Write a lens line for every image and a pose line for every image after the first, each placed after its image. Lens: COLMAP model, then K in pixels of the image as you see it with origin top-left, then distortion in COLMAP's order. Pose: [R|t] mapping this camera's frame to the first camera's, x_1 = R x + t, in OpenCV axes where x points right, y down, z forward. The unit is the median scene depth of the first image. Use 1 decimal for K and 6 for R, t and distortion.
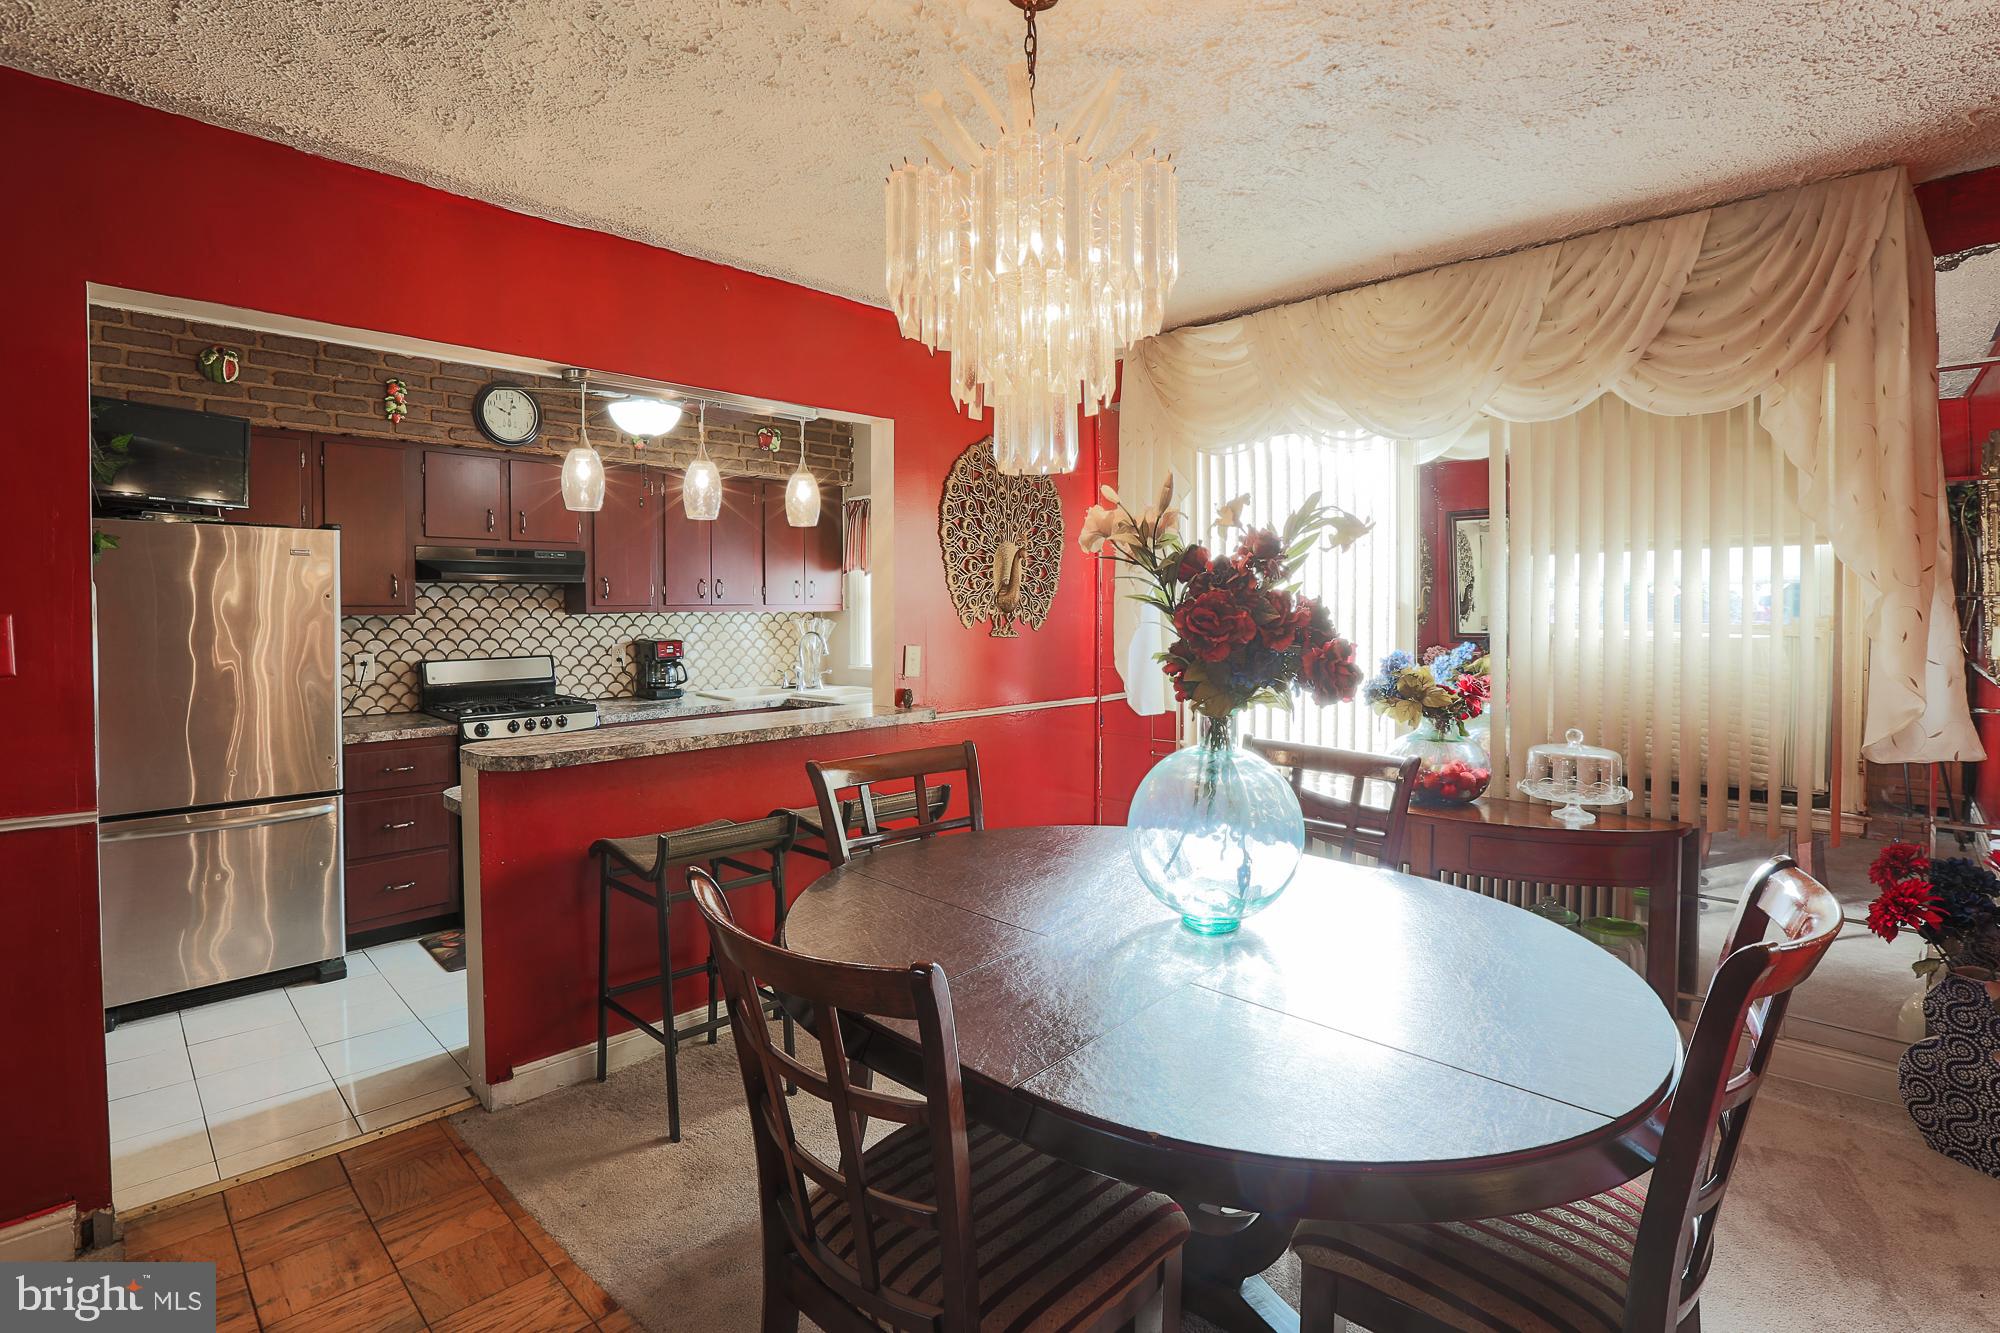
lens RADIAL K [[951.9, 0, 1001.1], [0, 951.9, 619.1], [0, 0, 1]] dist [-0.003084, 0.007587]
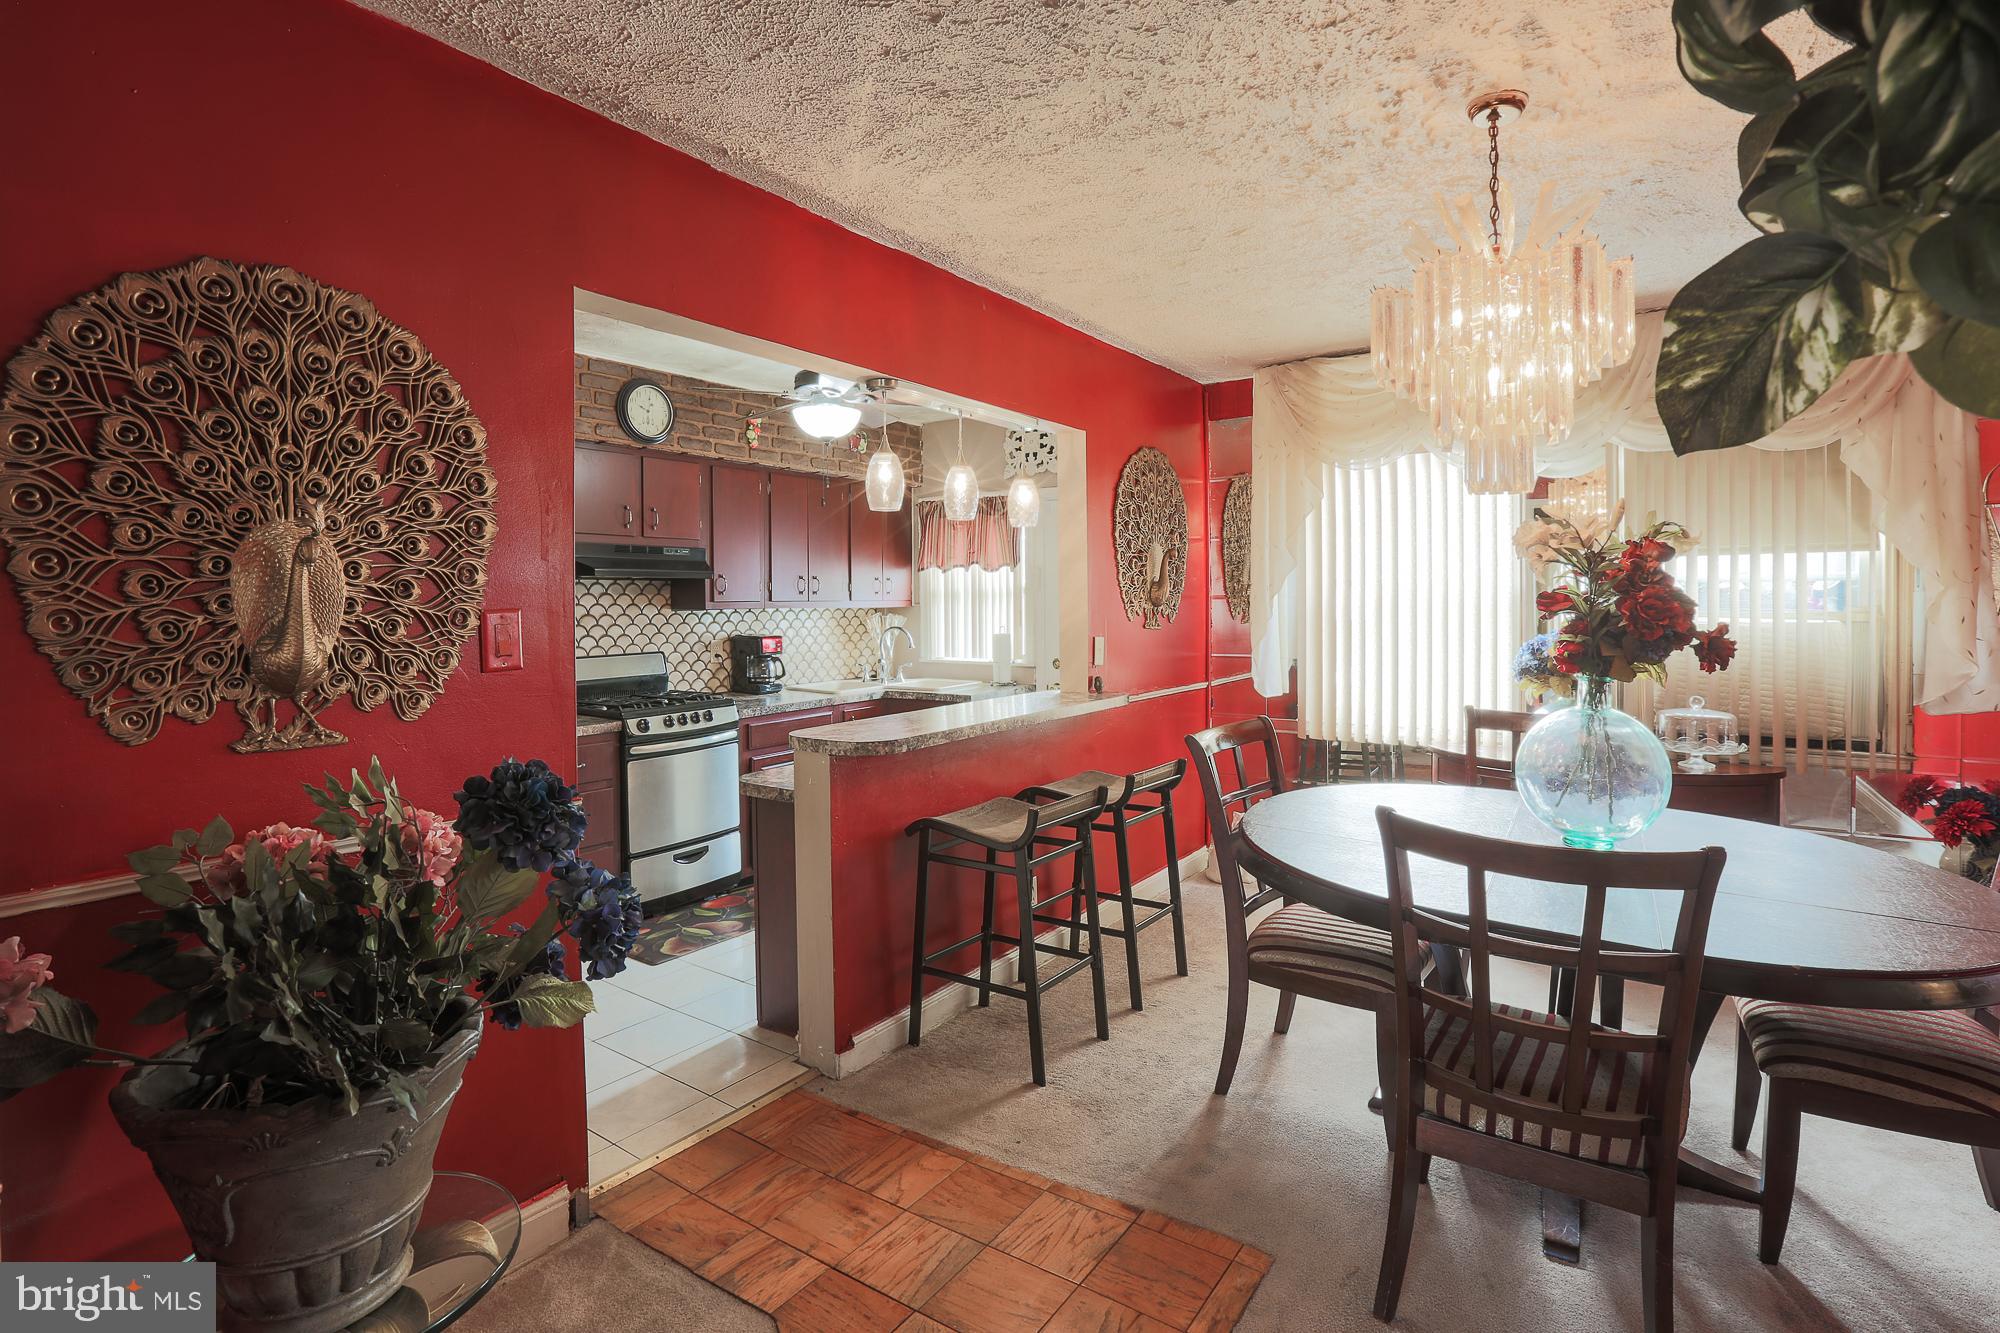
lens RADIAL K [[938.9, 0, 998.3], [0, 938.9, 602.5], [0, 0, 1]] dist [-0.022594, 0.031676]
pose [[0.984169, -0.003075, 0.177204, -0.380454], [0.005701, 0.999881, -0.014313, 0.003167], [-0.177139, 0.015096, 0.984070, -0.041824]]
